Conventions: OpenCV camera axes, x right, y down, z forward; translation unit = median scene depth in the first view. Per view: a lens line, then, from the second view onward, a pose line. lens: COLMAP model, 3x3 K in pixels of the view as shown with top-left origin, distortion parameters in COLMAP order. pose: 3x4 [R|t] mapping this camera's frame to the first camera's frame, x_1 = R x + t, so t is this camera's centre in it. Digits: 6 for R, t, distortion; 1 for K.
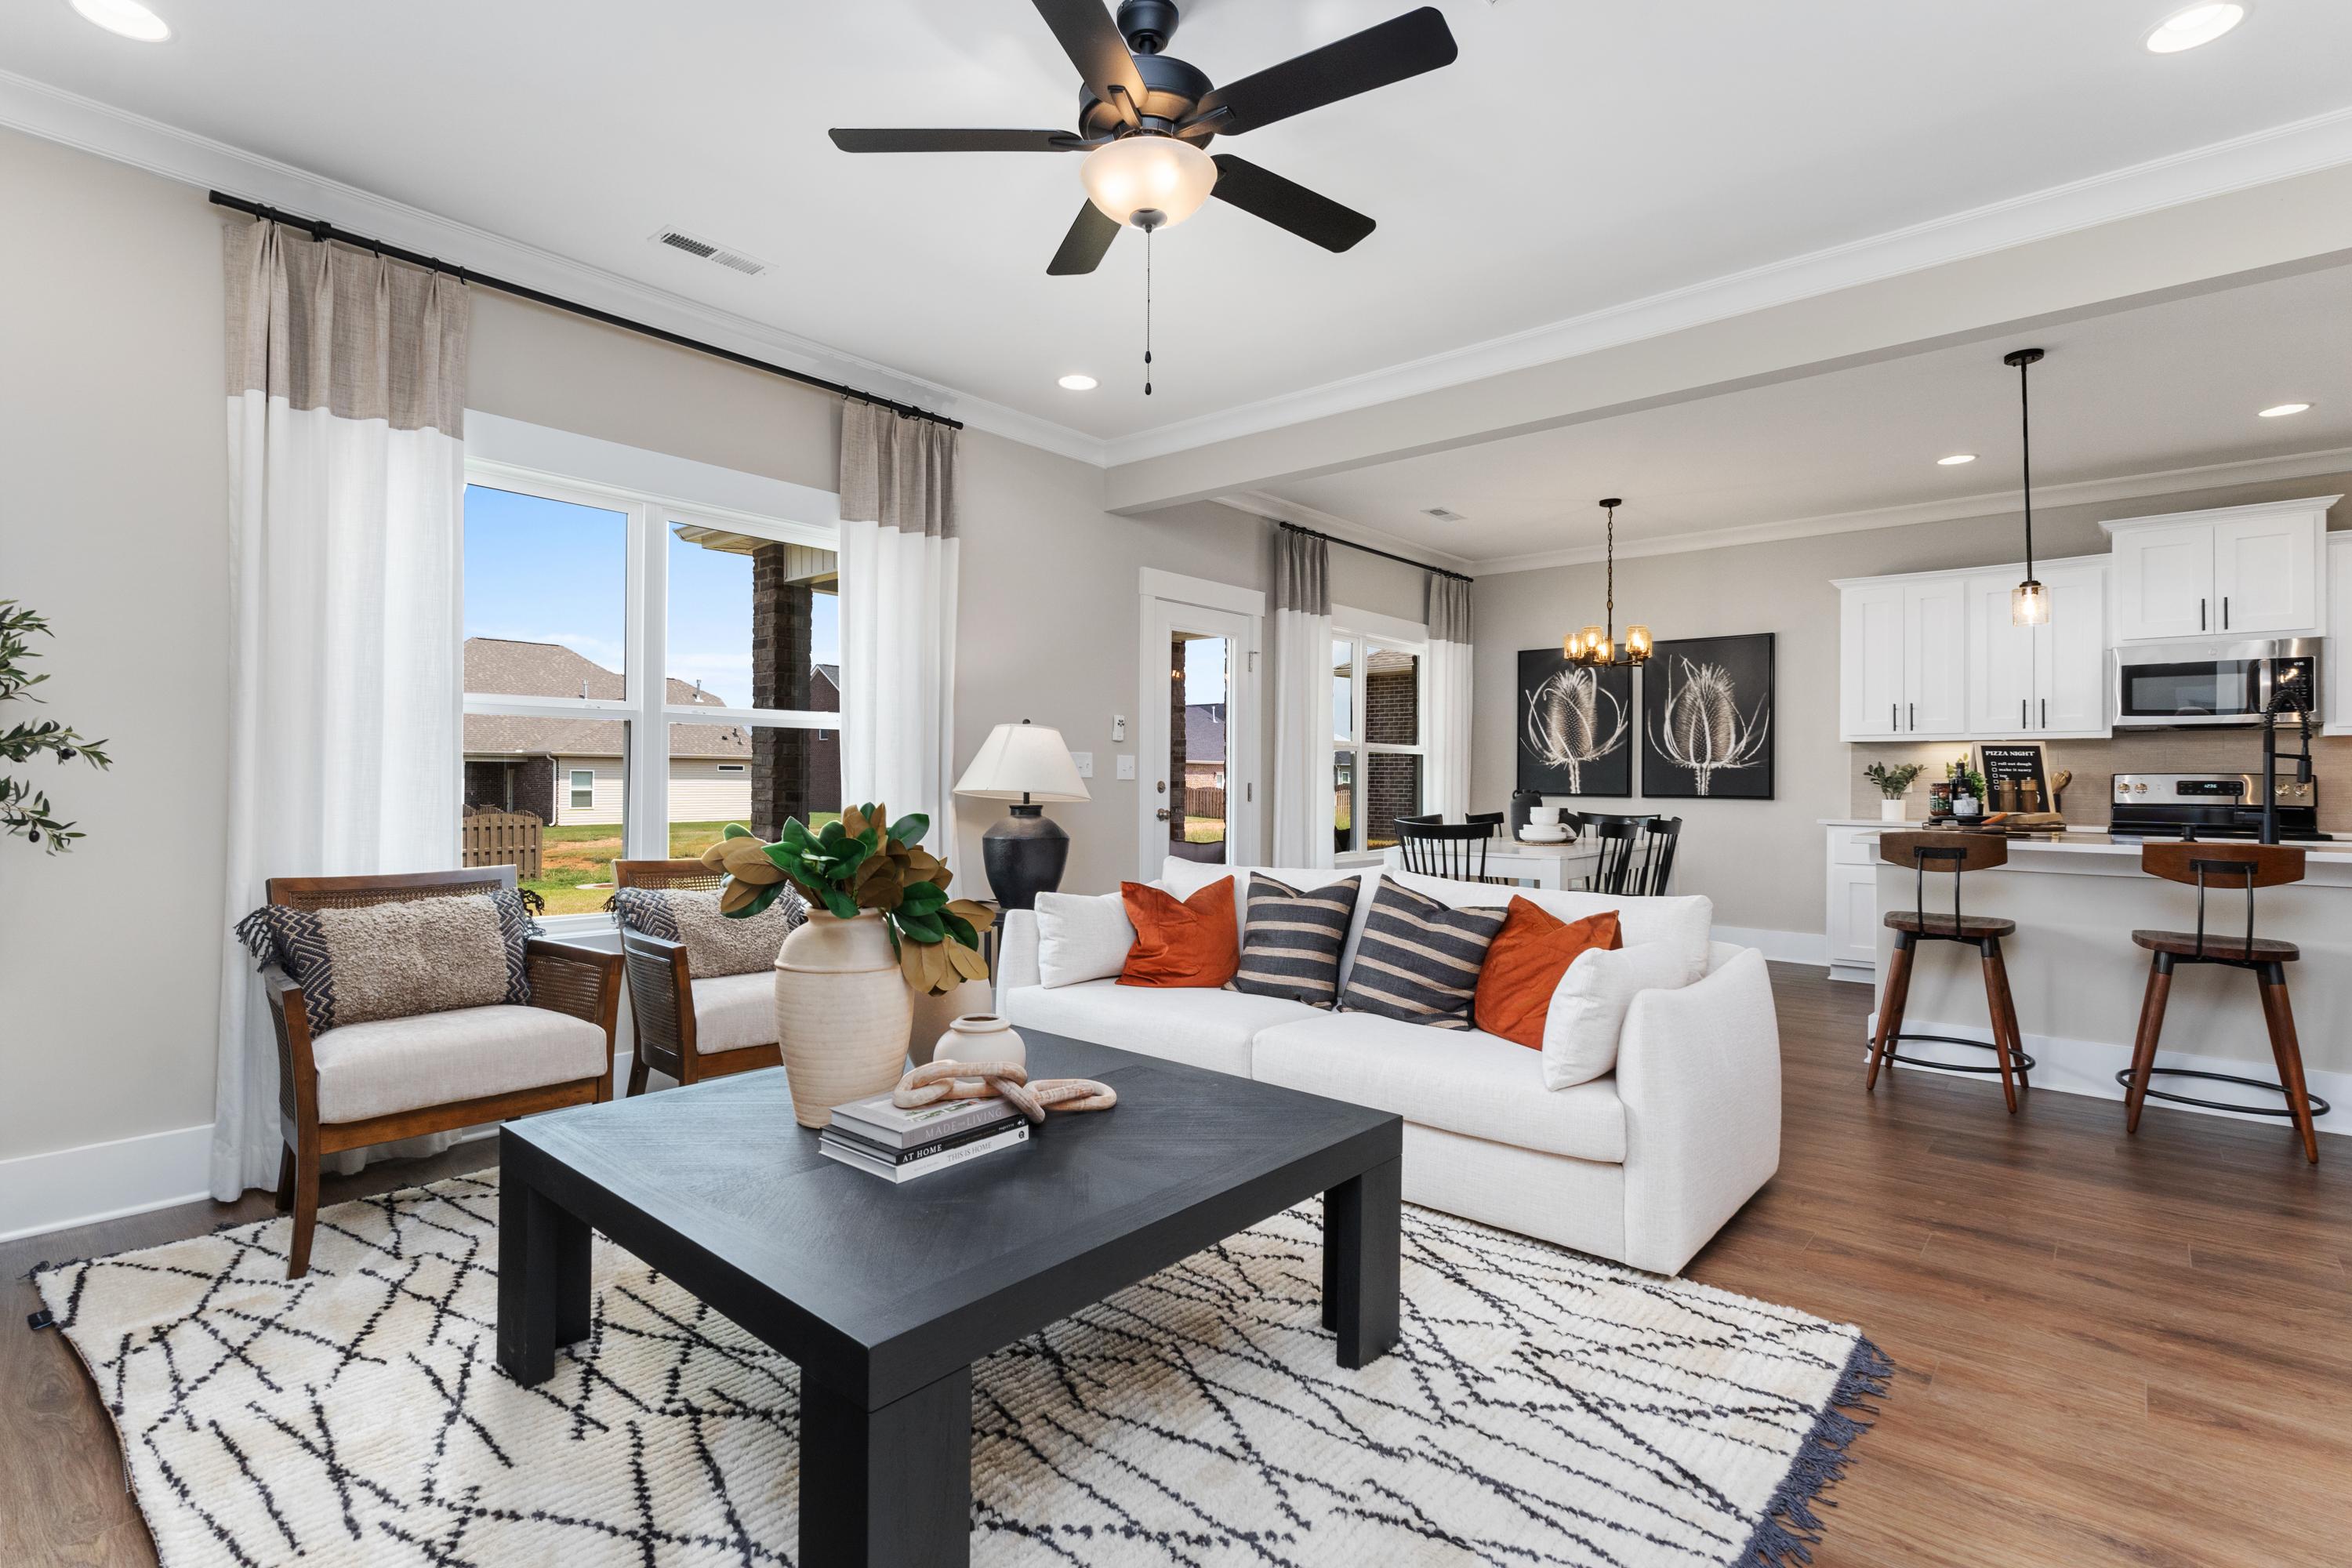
lens RADIAL K [[1122.0, 0, 1170.5], [0, 1122.0, 763.5], [0, 0, 1]] dist [0.000873, 0.000478]
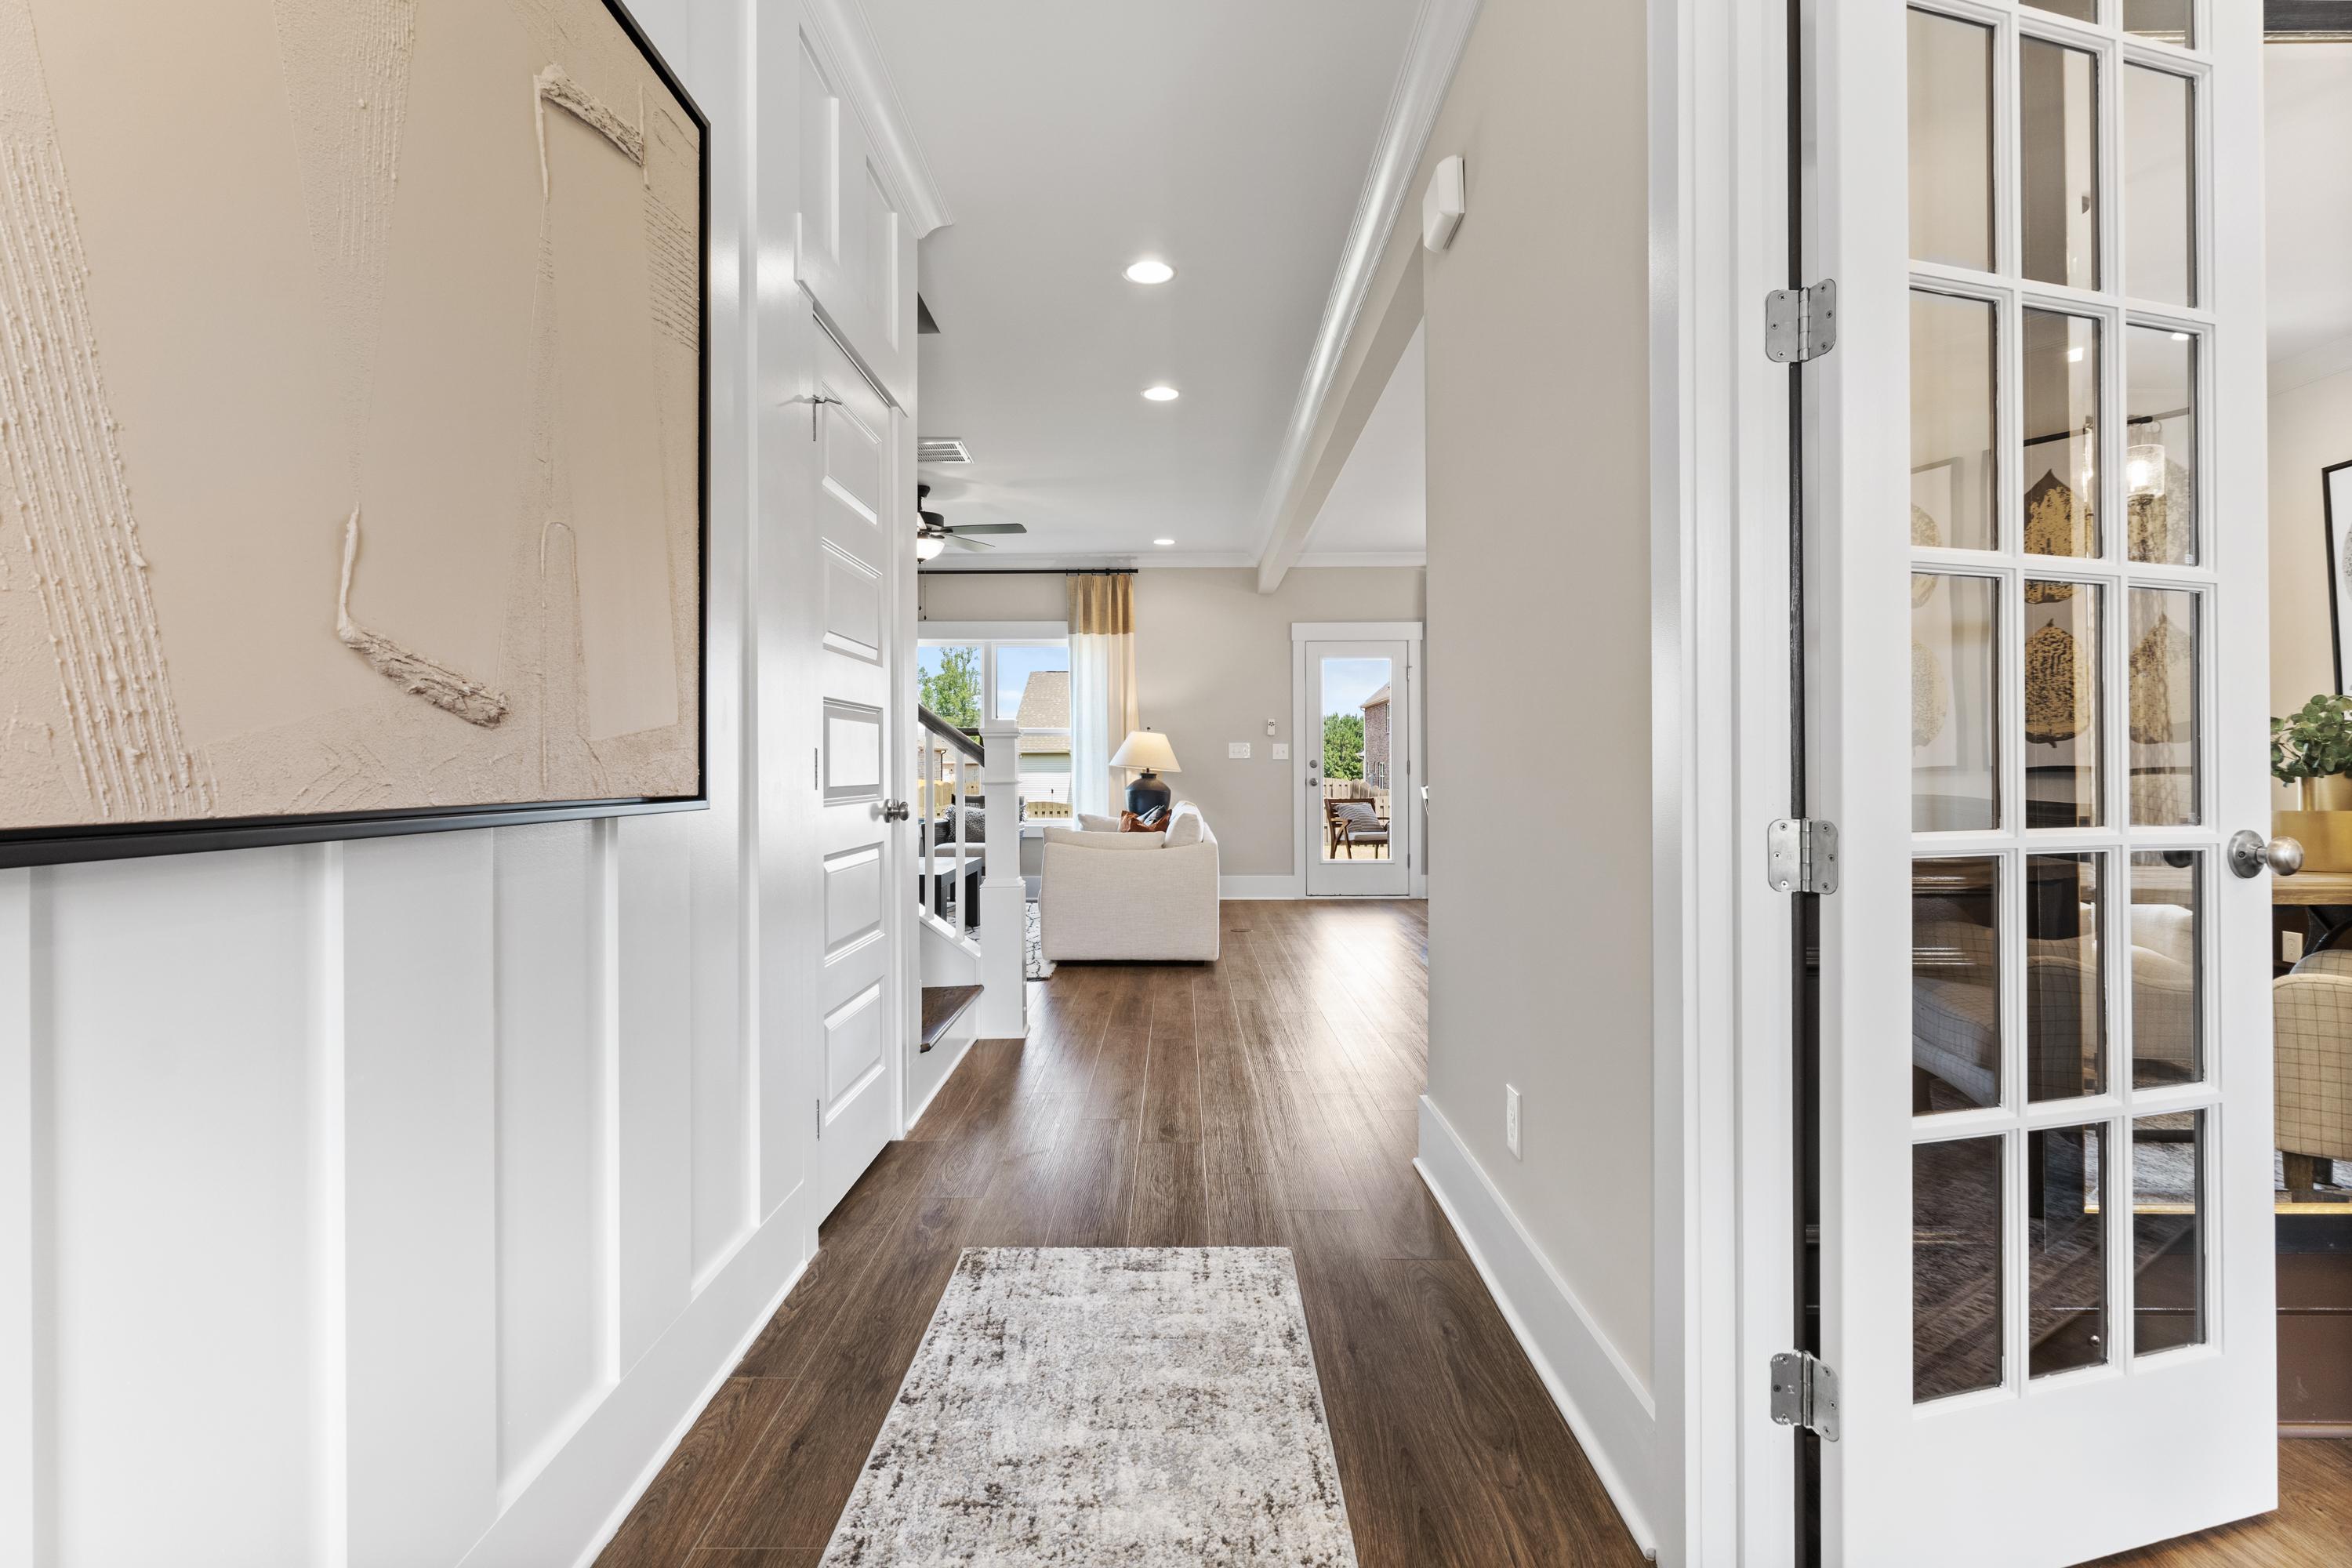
lens RADIAL K [[1122.0, 0, 1170.5], [0, 1122.0, 763.5], [0, 0, 1]] dist [0.000873, 0.000478]
pose [[0.650764, -0.015233, -0.759127, 0.881451], [0.023393, 0.999726, -0.000008, 0.013495], [0.758919, -0.017753, 0.650942, -0.120801]]
